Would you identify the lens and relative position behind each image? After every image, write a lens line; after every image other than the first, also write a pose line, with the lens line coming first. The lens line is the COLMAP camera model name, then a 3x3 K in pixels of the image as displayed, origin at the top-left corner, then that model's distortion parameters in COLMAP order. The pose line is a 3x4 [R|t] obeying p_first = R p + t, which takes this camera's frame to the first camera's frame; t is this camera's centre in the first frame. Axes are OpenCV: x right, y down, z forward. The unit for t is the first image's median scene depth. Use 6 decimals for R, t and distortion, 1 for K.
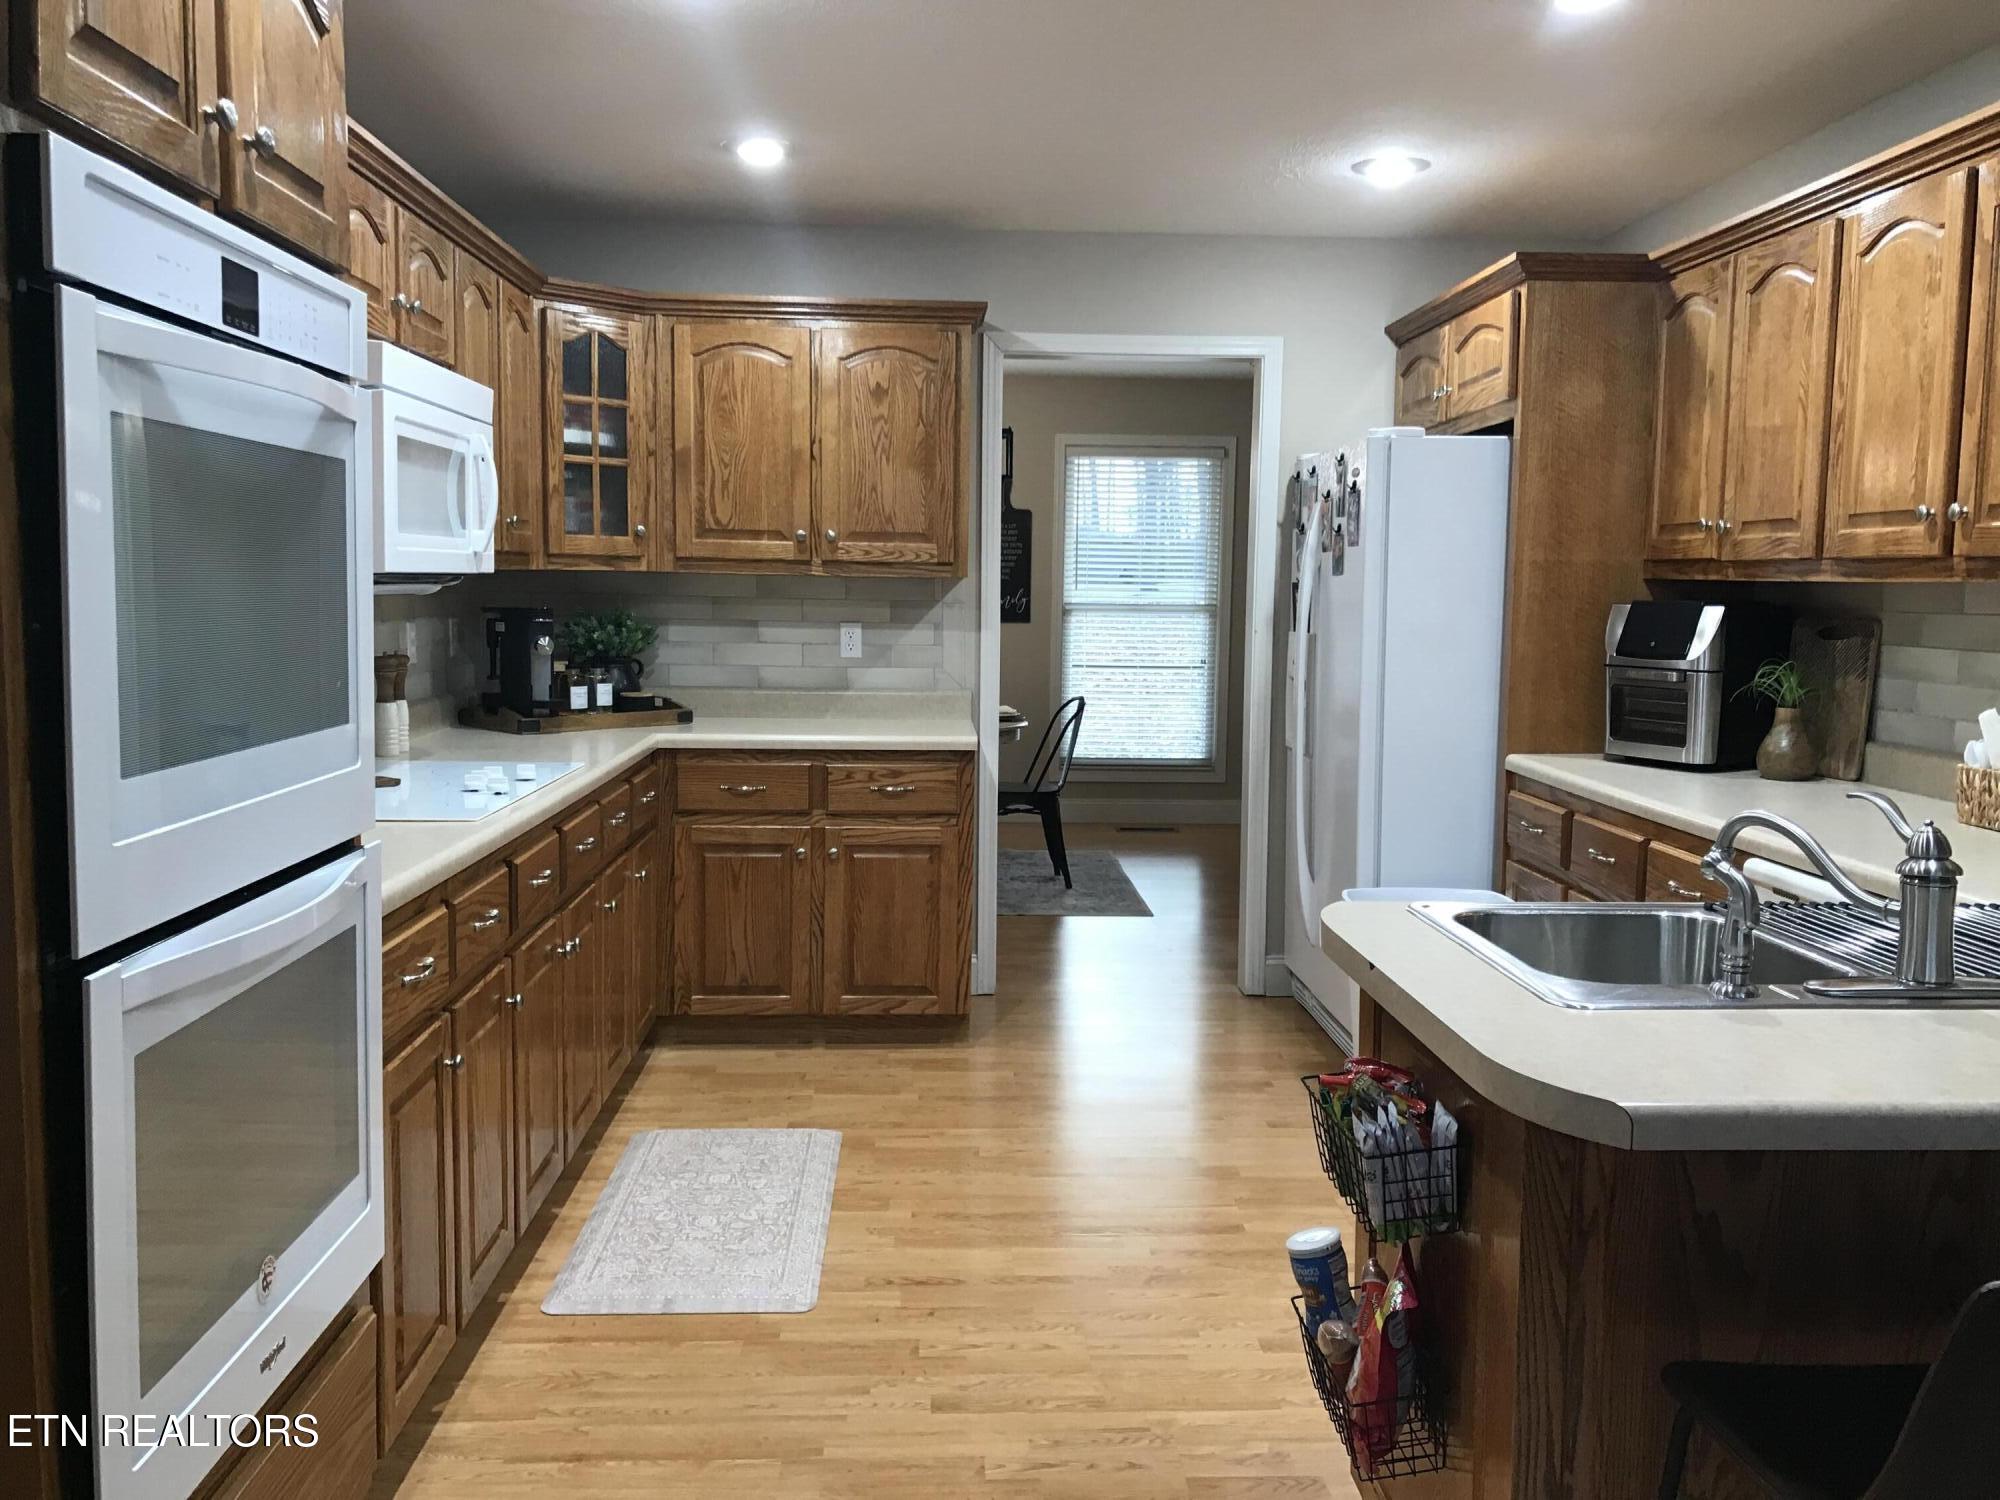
lens RADIAL K [[1655.0, 0, 996.5], [0, 1655.0, 771.2], [0, 0, 1]] dist [0.041947, -0.011351]
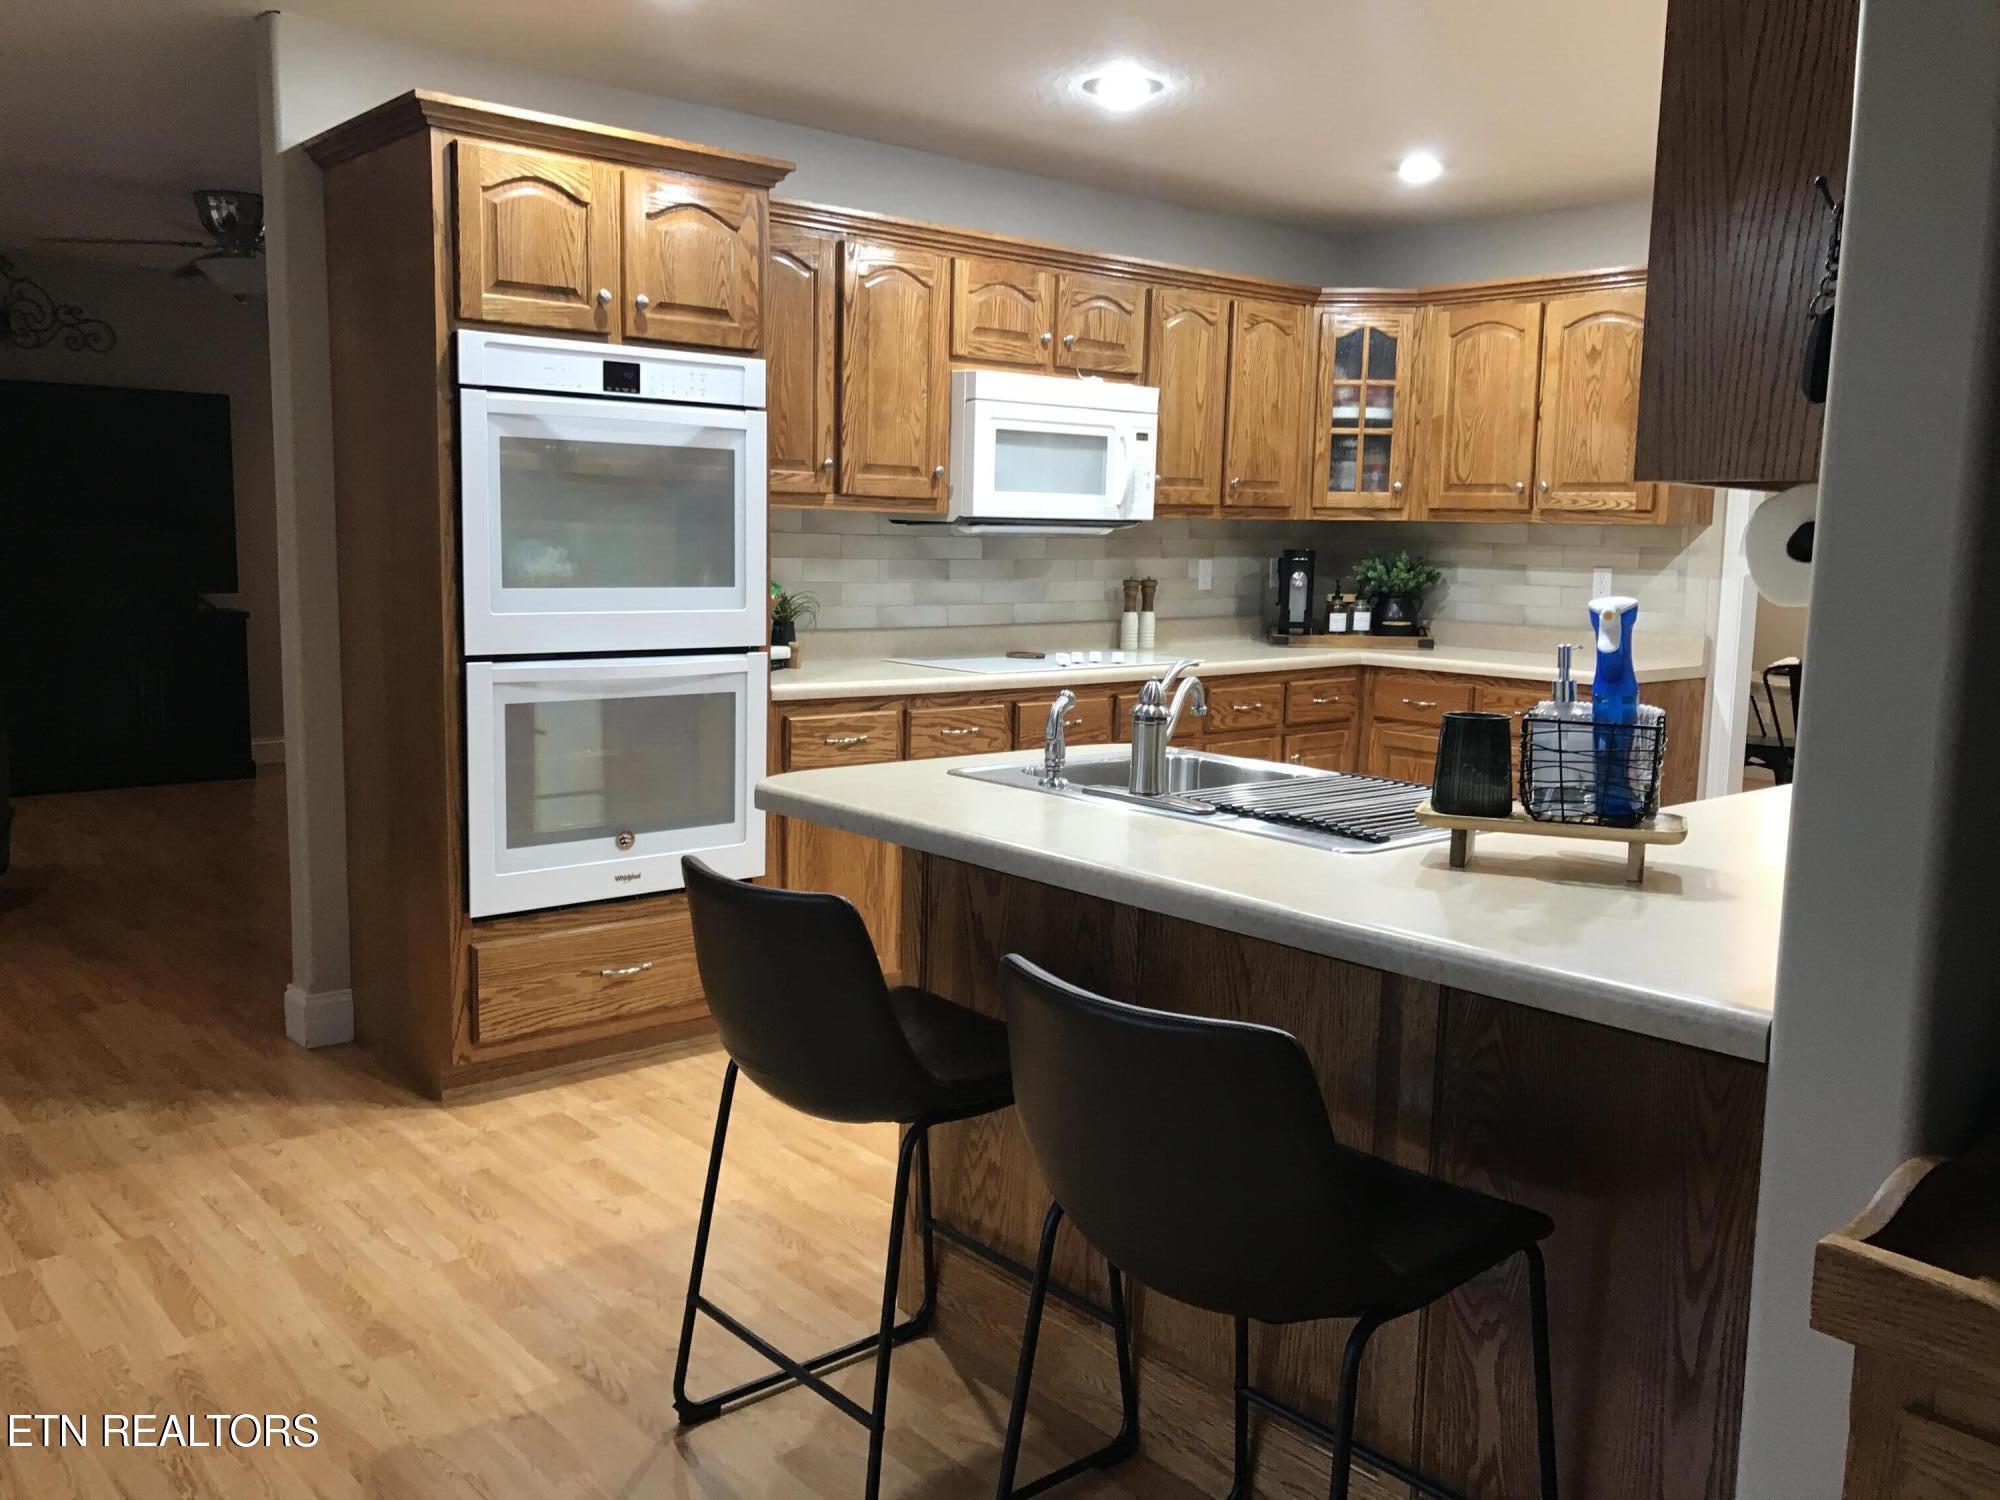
lens RADIAL K [[1655.0, 0, 984.3], [0, 1655.0, 737.9], [0, 0, 1]] dist [0.041947, -0.011351]
pose [[0.623487, 0.096320, -0.775877, 0.552229], [-0.099475, 0.994090, 0.043473, 0.014058], [0.775479, 0.050076, 0.629384, 0.013991]]
